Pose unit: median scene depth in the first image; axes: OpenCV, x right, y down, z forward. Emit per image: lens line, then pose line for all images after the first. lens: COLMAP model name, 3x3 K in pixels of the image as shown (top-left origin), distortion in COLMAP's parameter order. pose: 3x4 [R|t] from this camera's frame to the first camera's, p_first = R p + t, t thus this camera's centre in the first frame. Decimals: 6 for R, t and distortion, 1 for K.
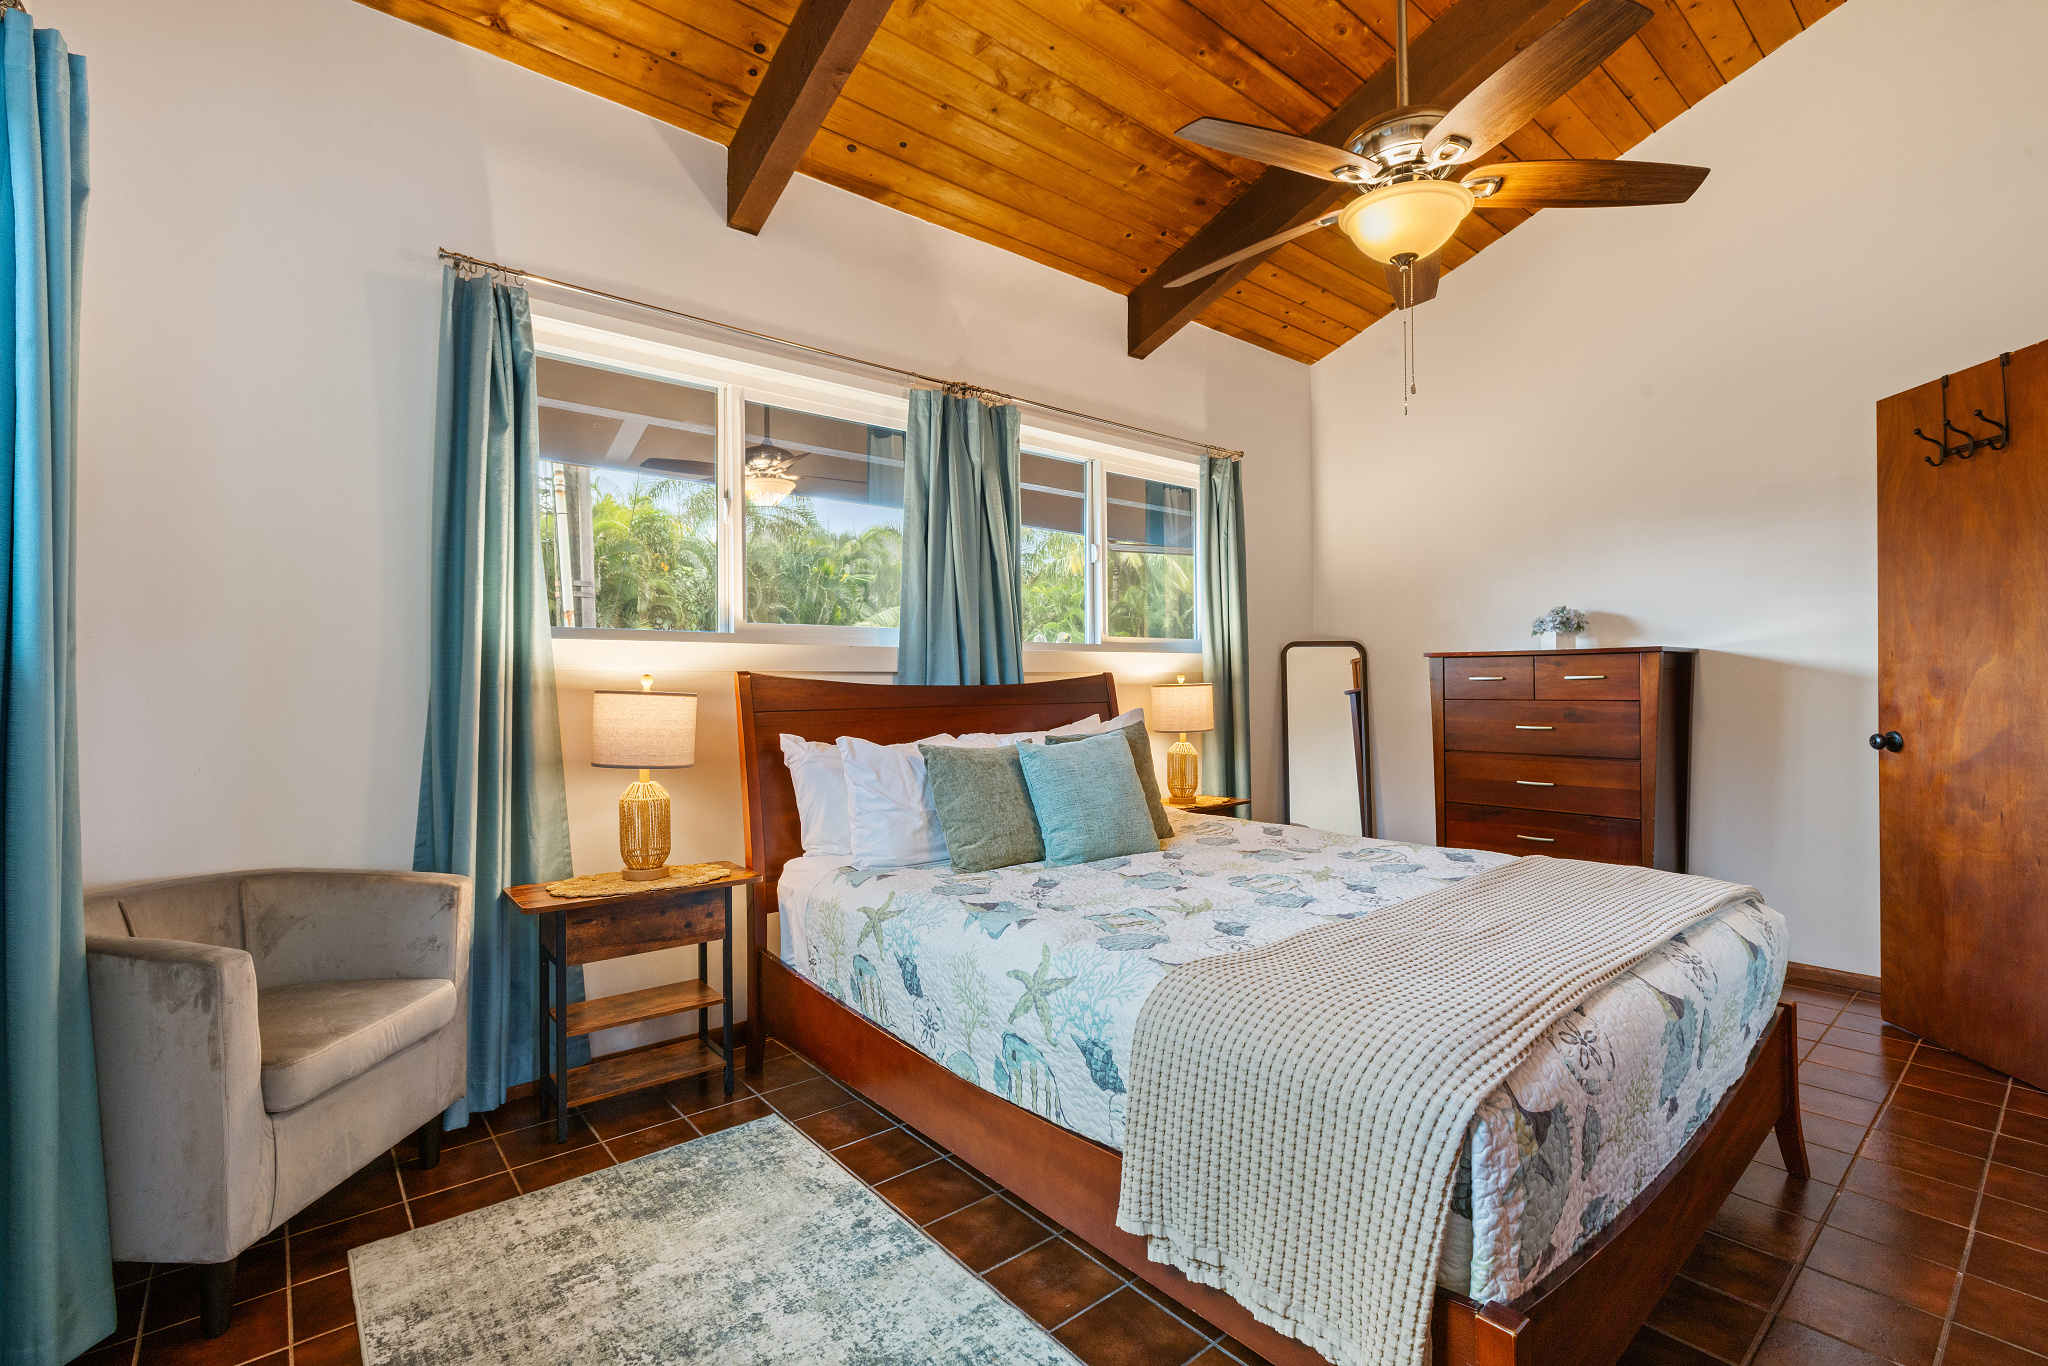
lens RADIAL K [[915.6, 0, 1024.2], [0, 915.6, 681.7], [0, 0, 1]] dist [-0.000313, 0.000031]
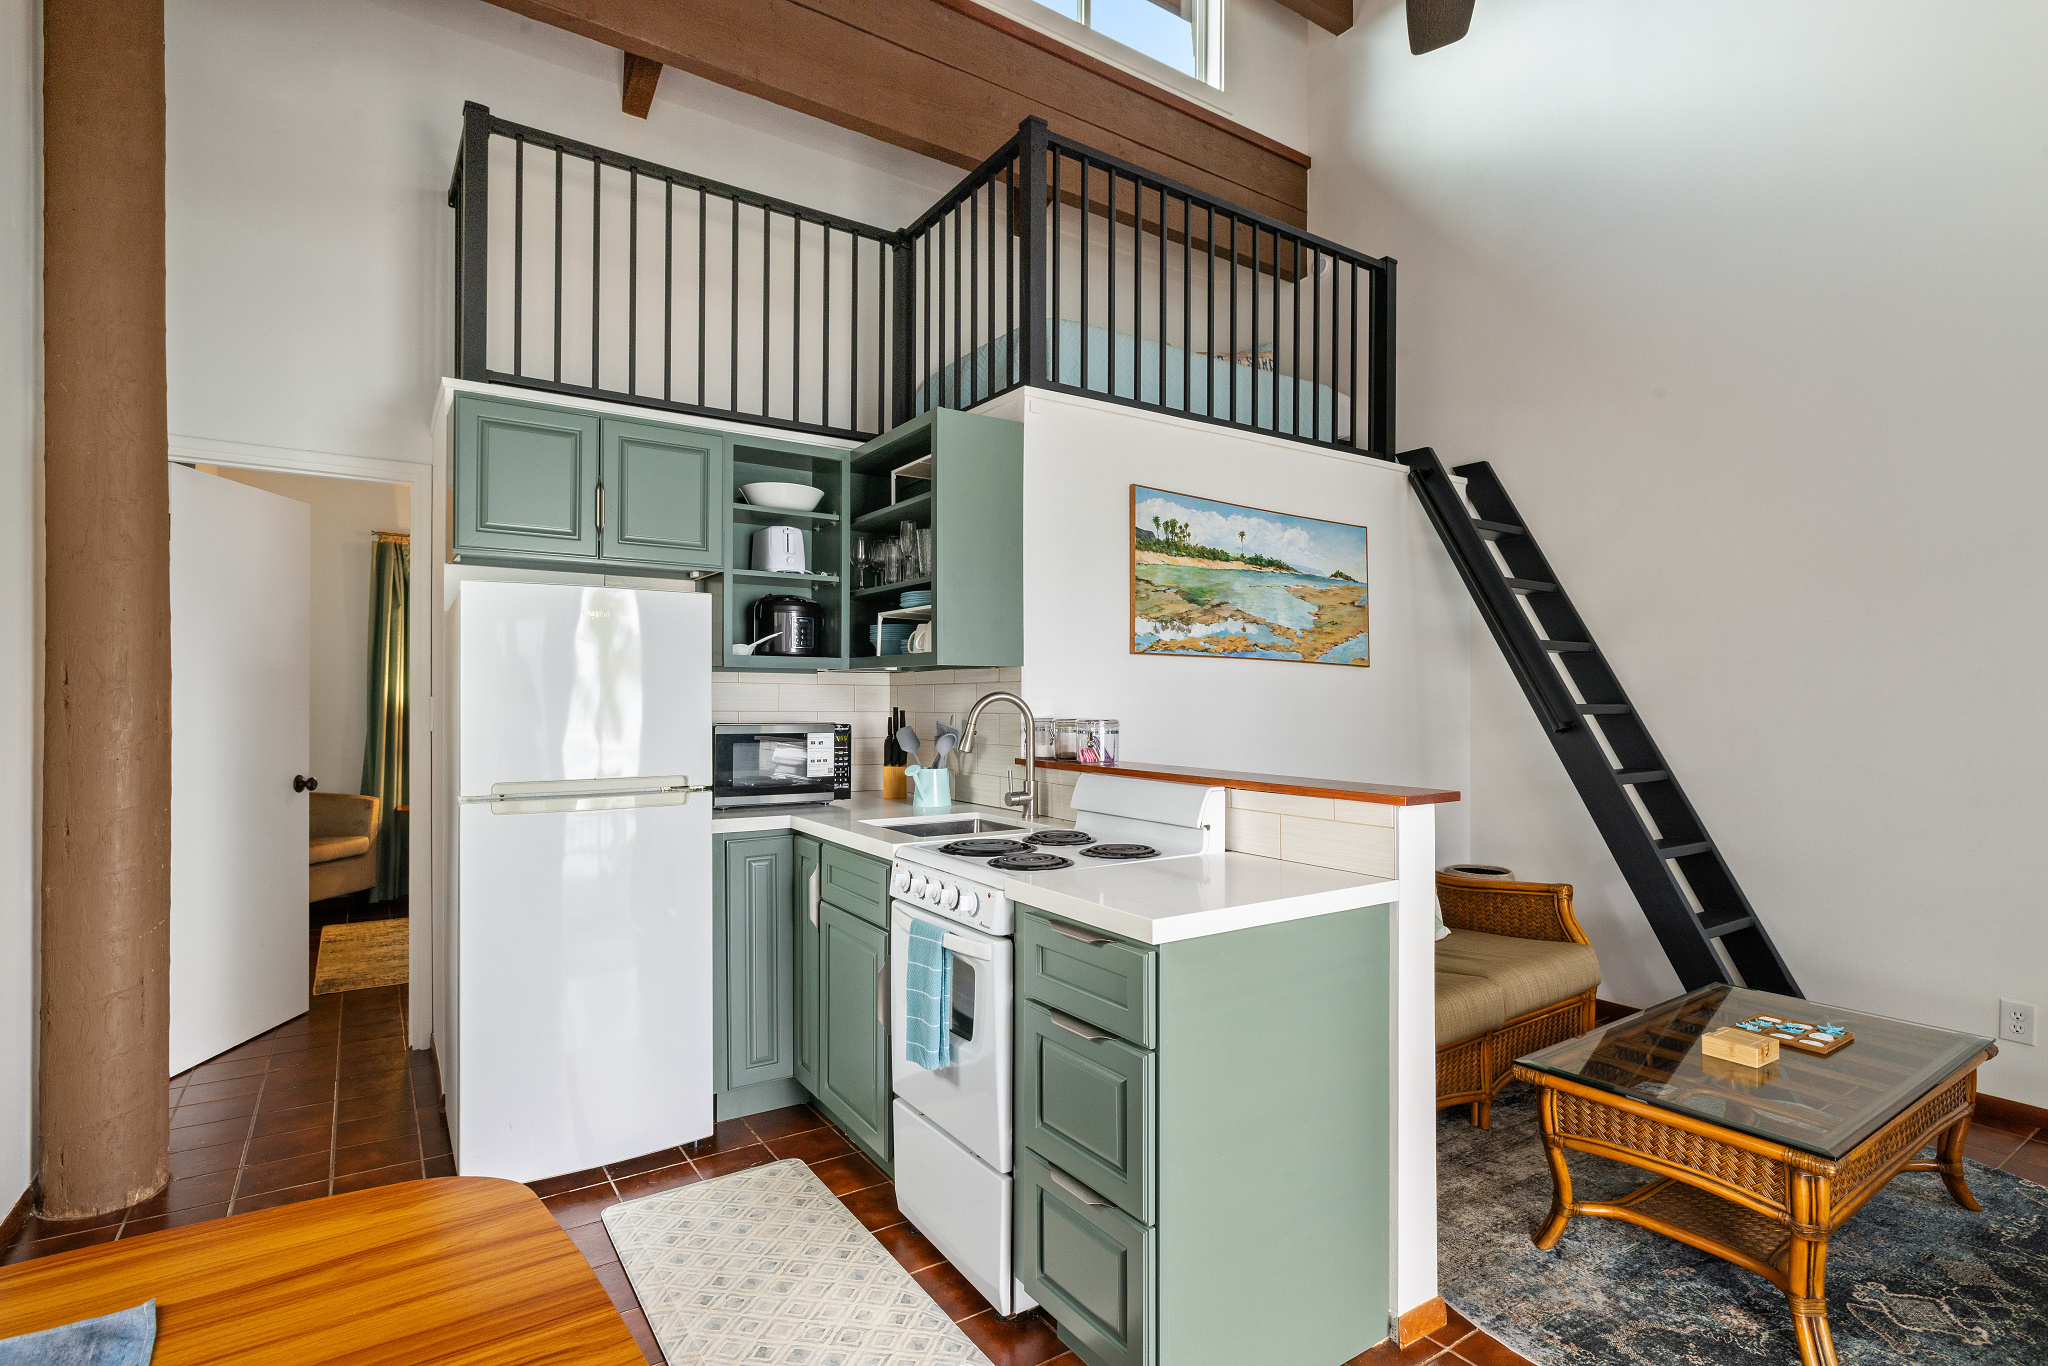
lens RADIAL K [[986.8, 0, 1025.2], [0, 986.8, 689.8], [0, 0, 1]] dist [0.000264, 0.000004]
pose [[0.994713, 0.003145, -0.102647, 1.275279], [-0.002958, 0.999994, 0.001972, -0.077451], [0.102653, -0.001658, 0.994716, -1.330008]]
